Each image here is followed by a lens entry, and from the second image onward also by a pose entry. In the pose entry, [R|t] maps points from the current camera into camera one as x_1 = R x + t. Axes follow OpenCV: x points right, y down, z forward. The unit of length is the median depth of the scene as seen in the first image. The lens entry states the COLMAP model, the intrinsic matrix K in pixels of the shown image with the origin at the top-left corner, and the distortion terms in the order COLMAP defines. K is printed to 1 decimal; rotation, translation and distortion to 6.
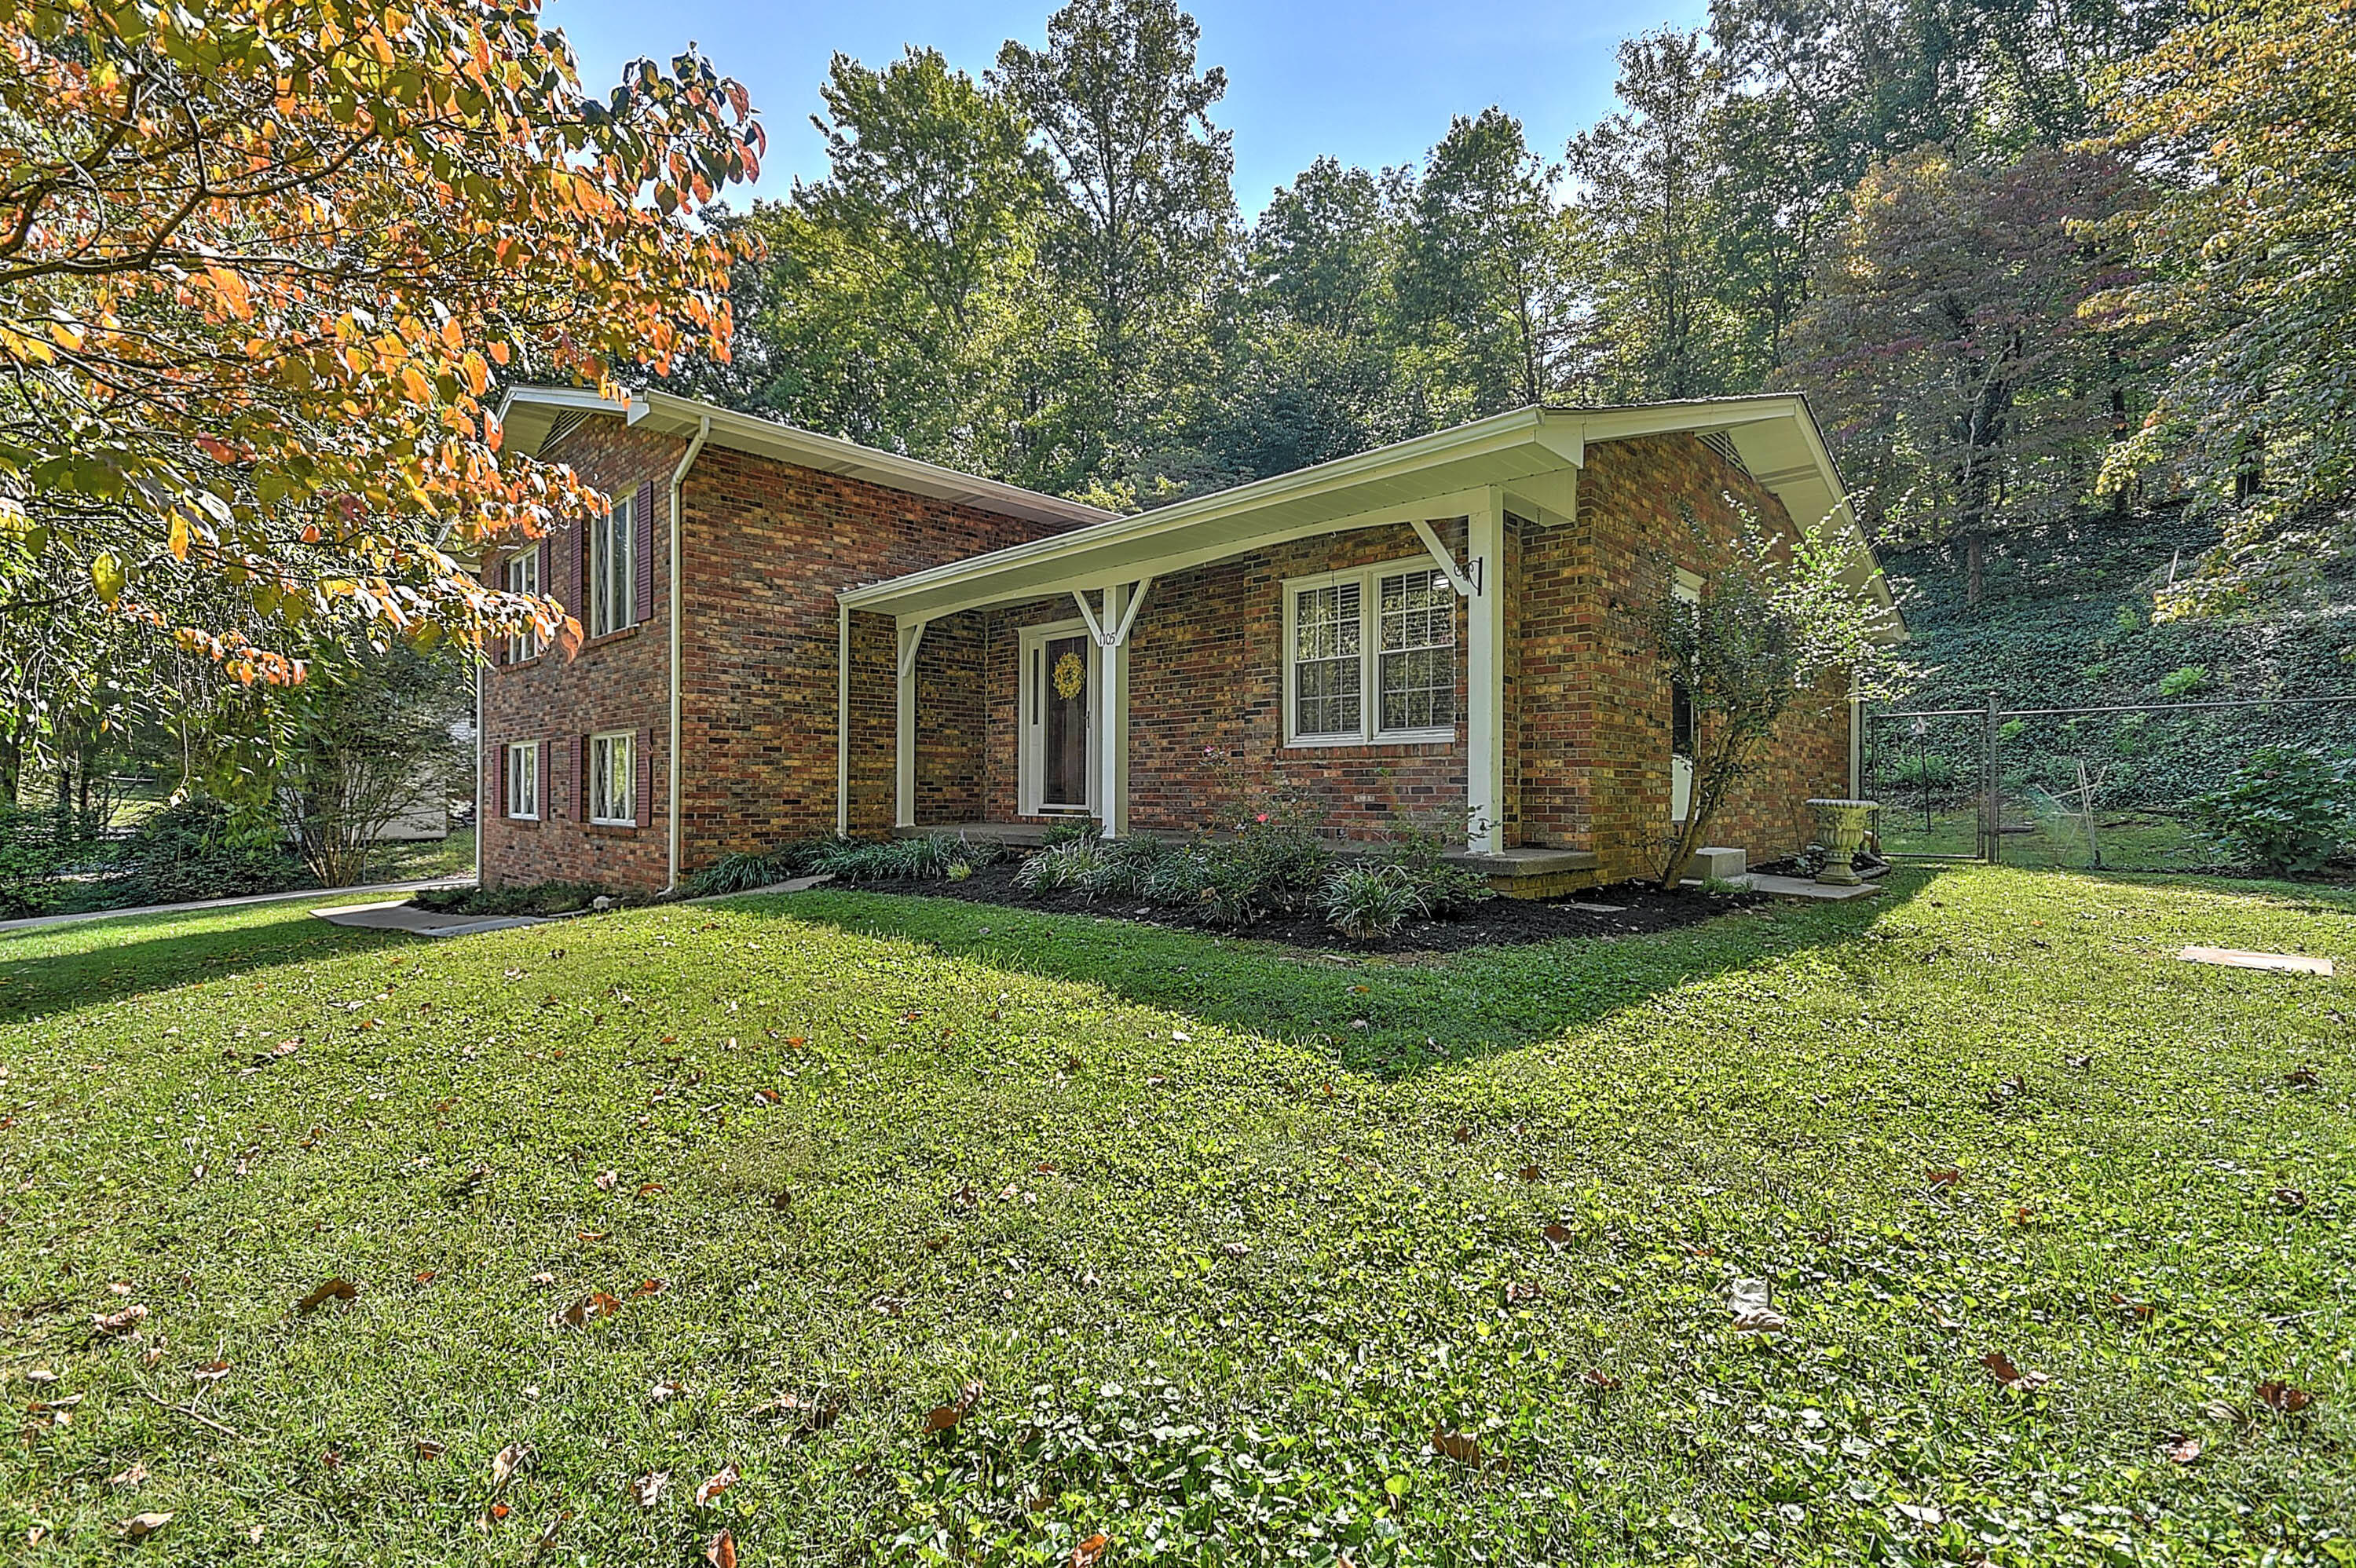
lens RADIAL K [[1046.8, 0, 1179.3], [0, 1046.8, 764.8], [0, 0, 1]] dist [0.041495, -0.022511]
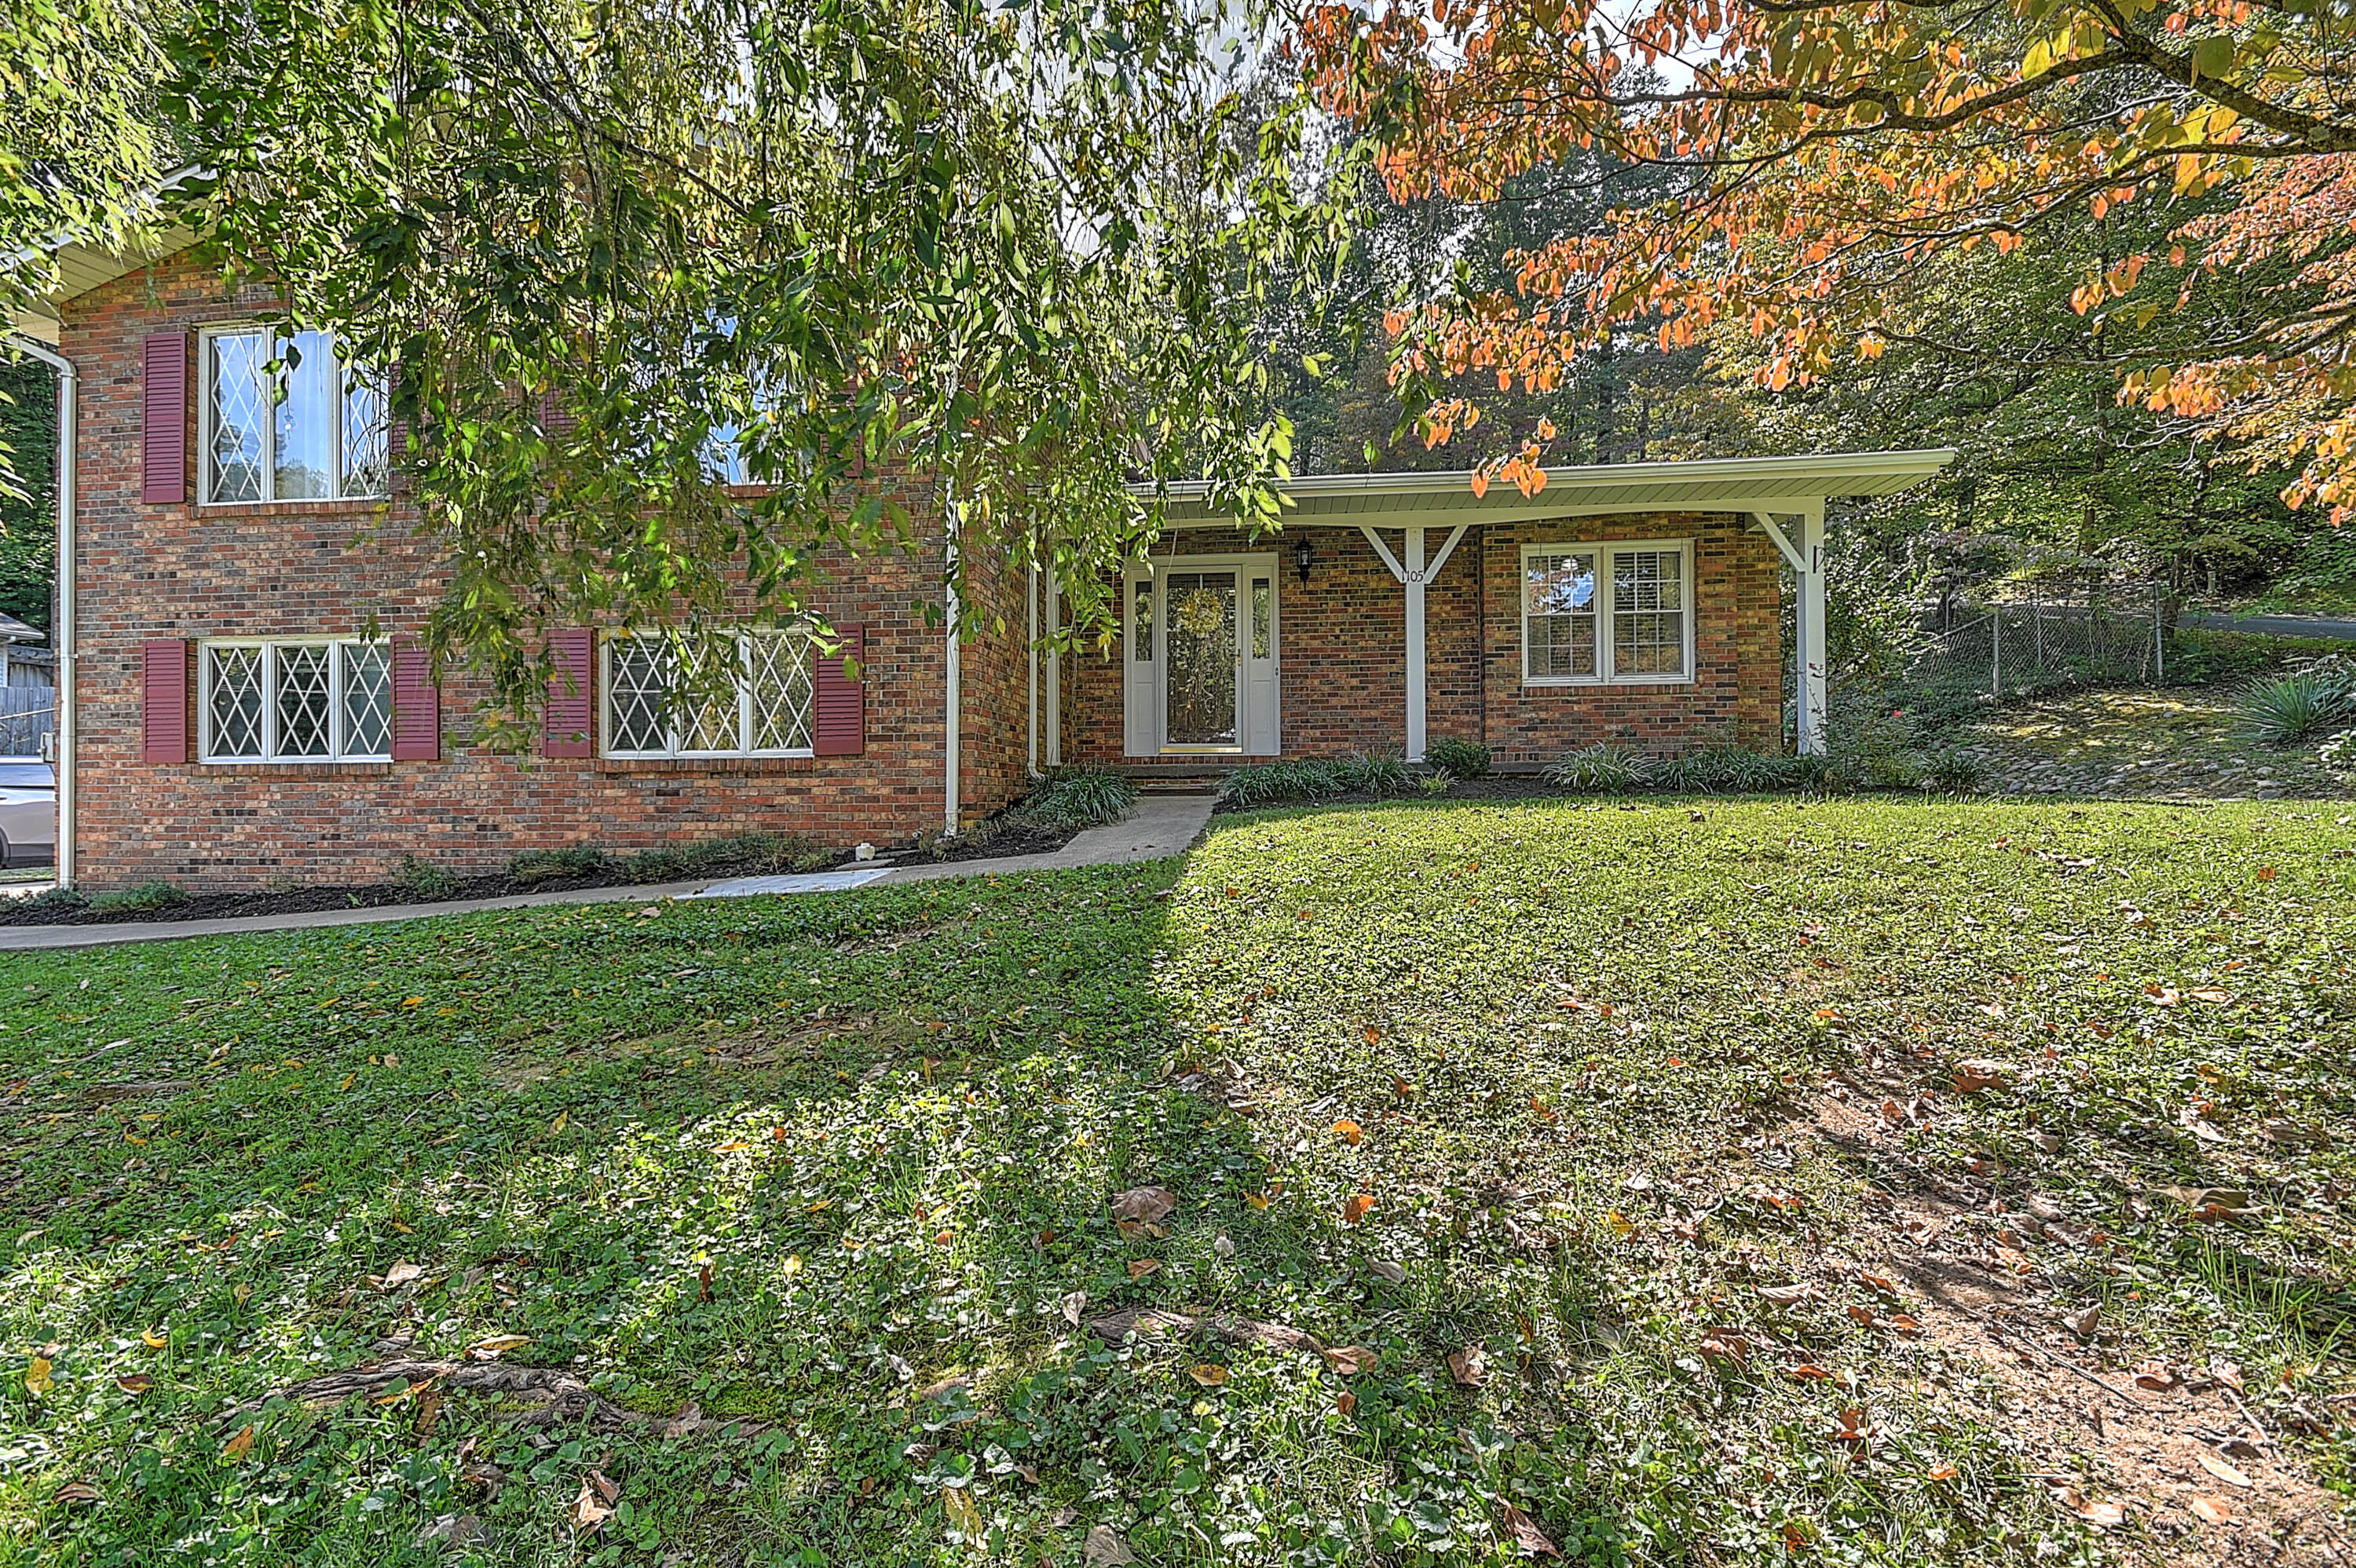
lens RADIAL K [[1046.8, 0, 1179.3], [0, 1046.8, 764.8], [0, 0, 1]] dist [0.041495, -0.022511]
pose [[0.786260, 0.007724, 0.617847, -0.951673], [-0.006747, 0.999970, -0.003914, 0.080416], [-0.617859, -0.001091, 0.786288, 0.311788]]
